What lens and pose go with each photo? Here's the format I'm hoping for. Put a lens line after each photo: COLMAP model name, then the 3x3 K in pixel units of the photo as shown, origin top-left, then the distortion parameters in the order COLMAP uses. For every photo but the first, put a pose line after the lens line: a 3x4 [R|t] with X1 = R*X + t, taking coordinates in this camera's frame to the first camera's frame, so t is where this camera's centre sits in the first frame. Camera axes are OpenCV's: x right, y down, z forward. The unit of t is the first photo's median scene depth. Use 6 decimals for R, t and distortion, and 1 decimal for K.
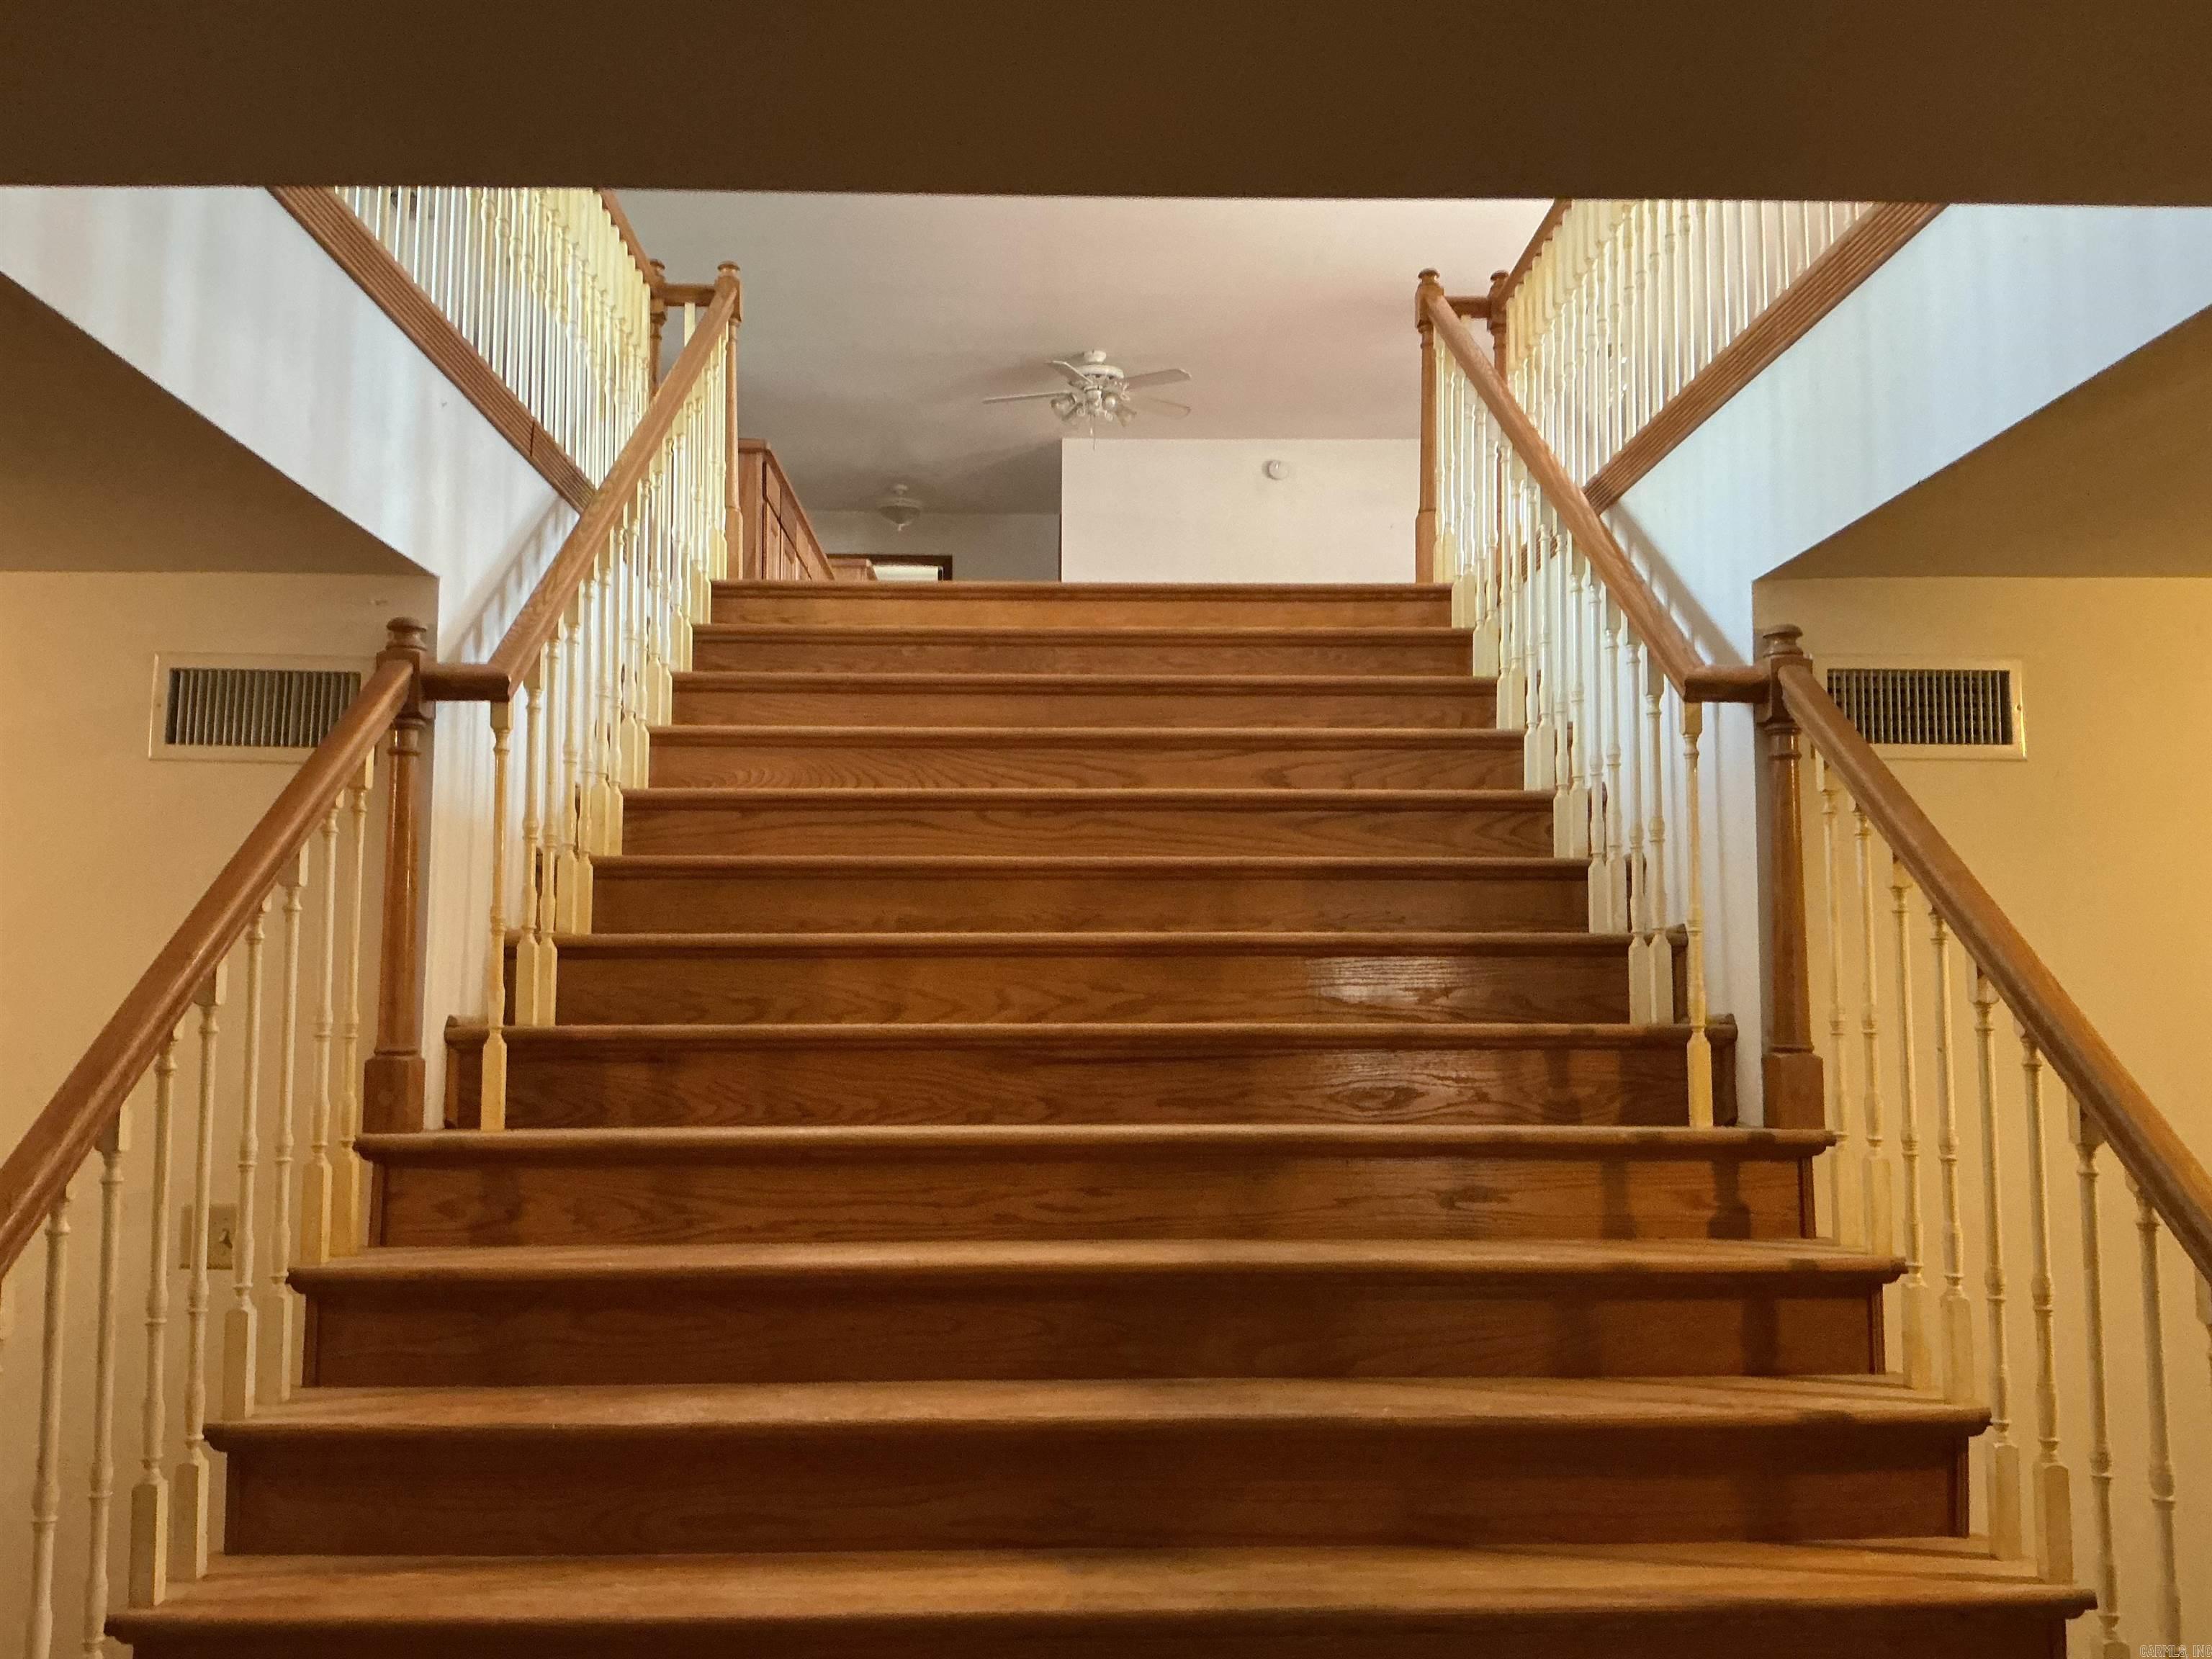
lens RADIAL K [[1823.1, 0, 1106.0], [0, 1823.1, 829.5], [0, 0, 1]] dist [0.140299, -0.284600]
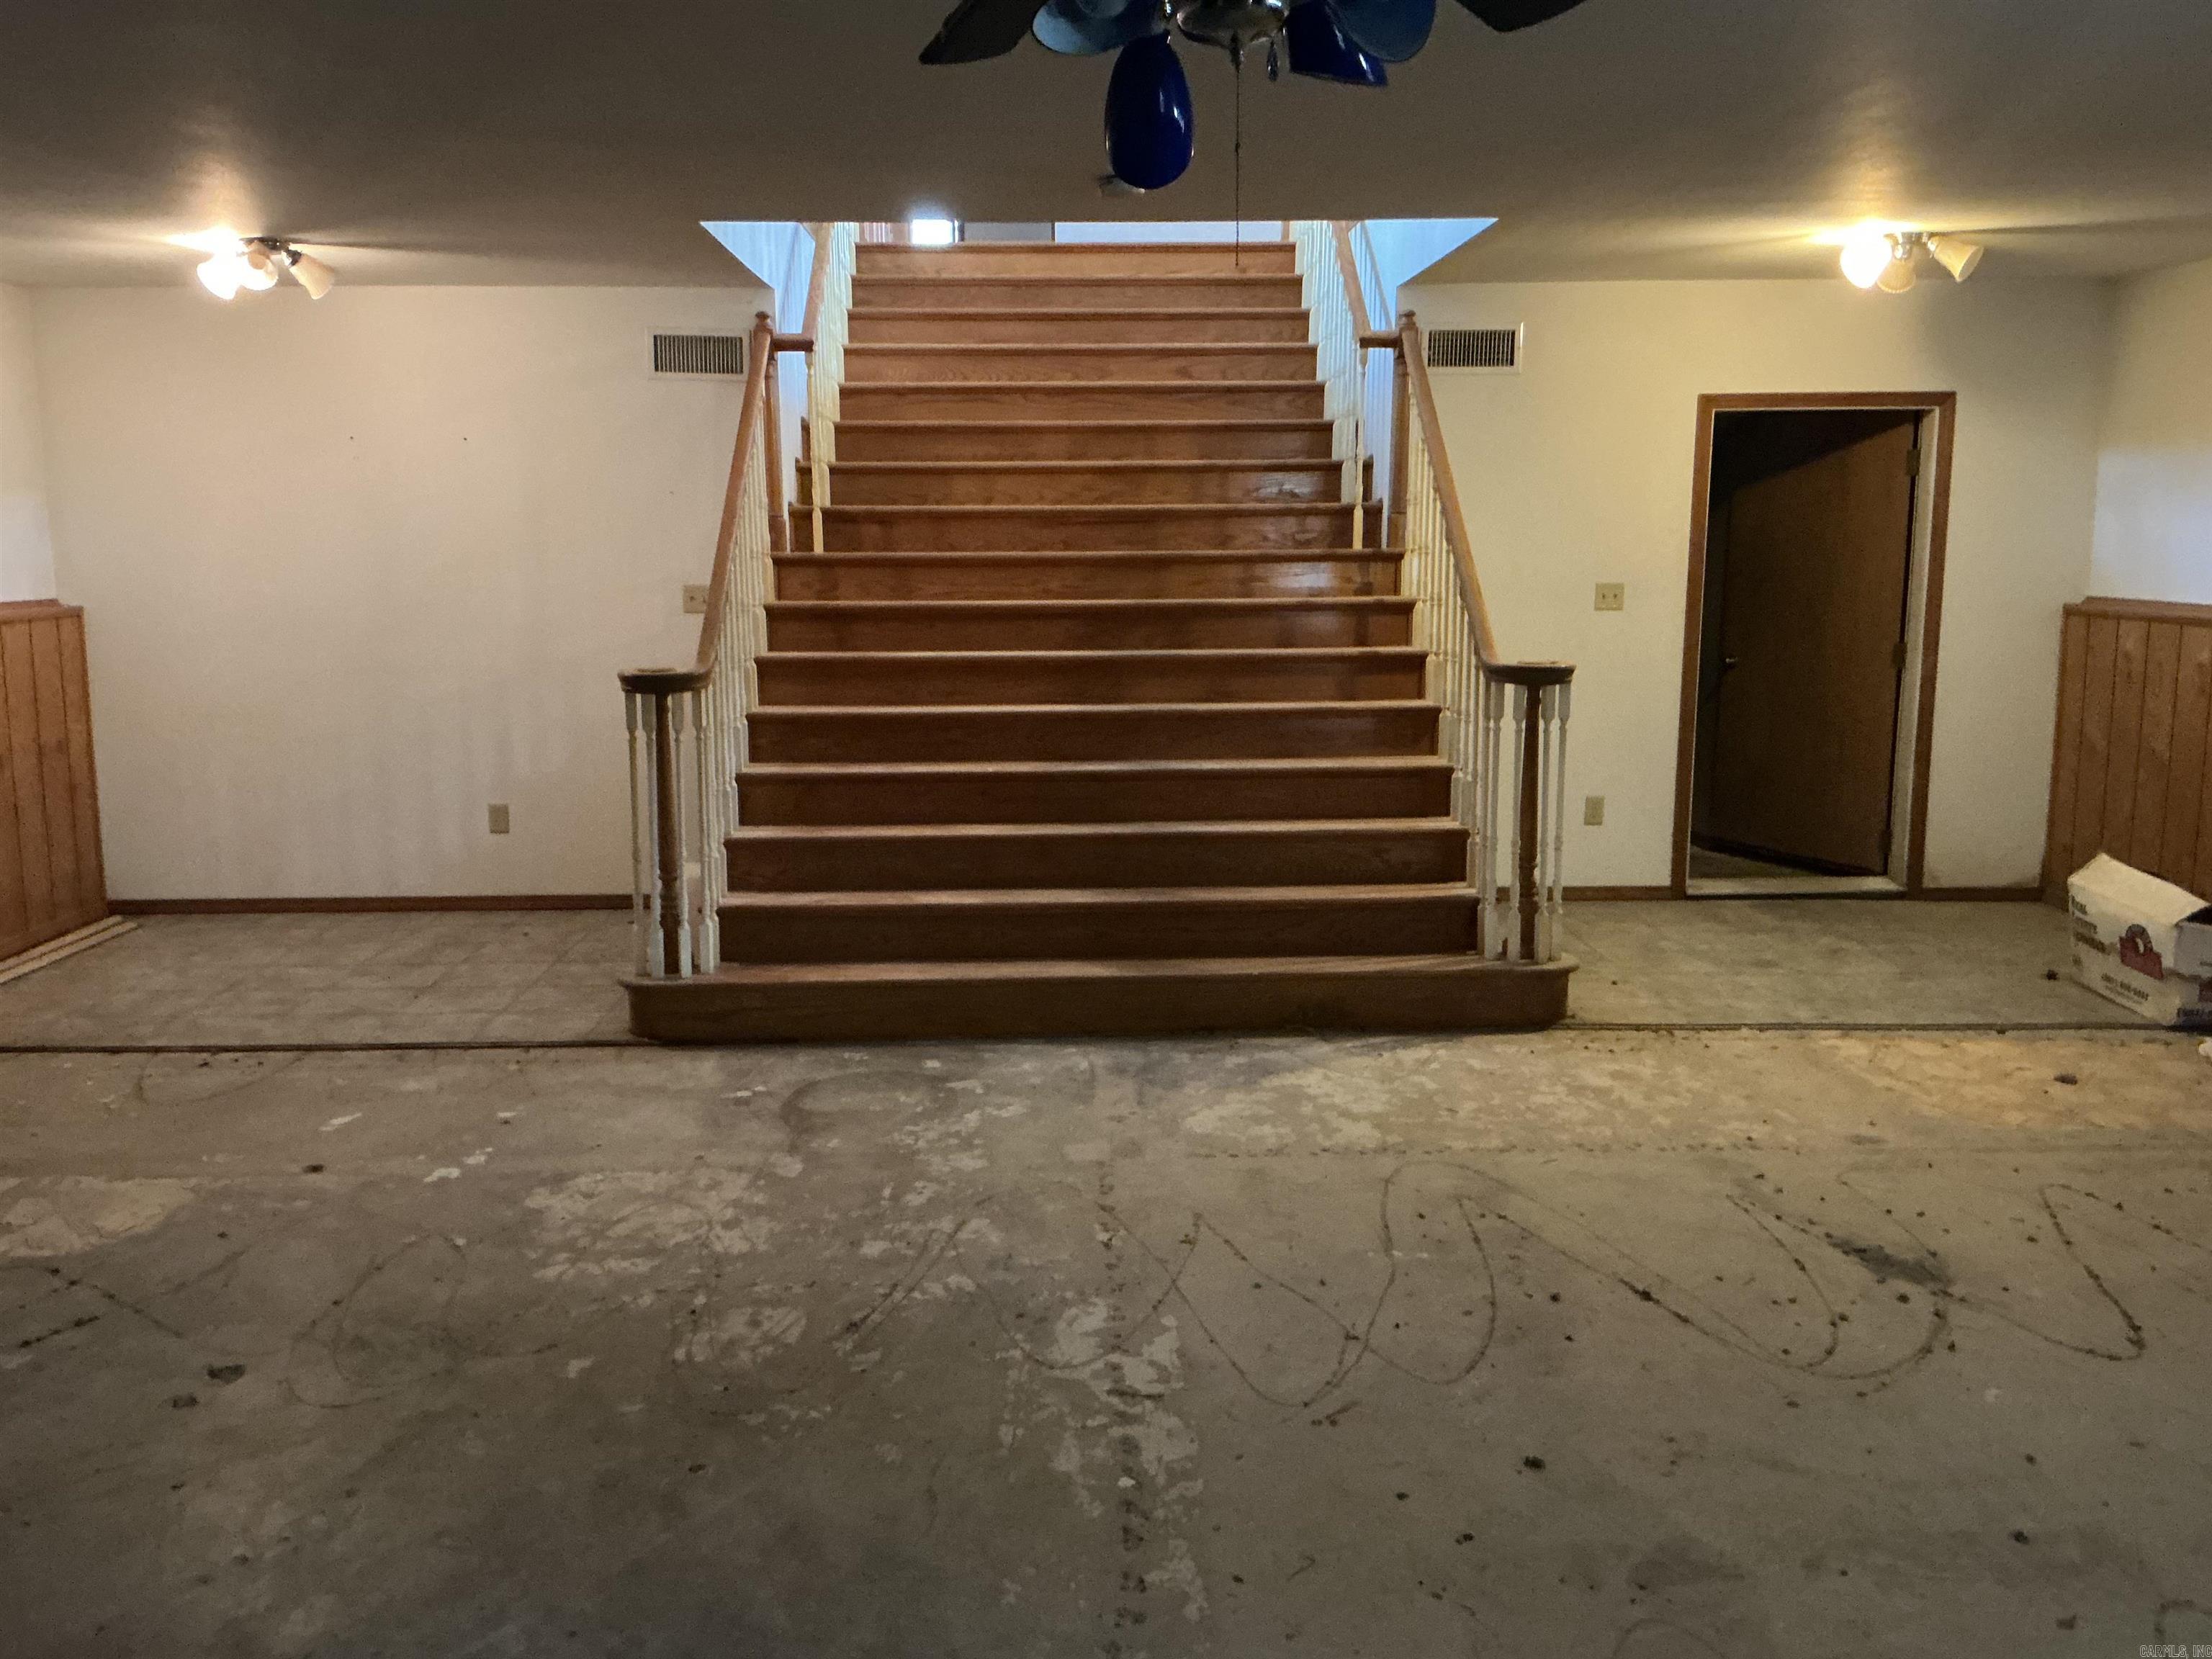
lens RADIAL K [[1823.1, 0, 1106.0], [0, 1823.1, 829.5], [0, 0, 1]] dist [0.140299, -0.284600]
pose [[0.999972, -0.006120, 0.004205, 0.005998], [0.004842, 0.966758, 0.255649, -0.075552], [-0.005630, -0.255621, 0.966761, -1.178748]]
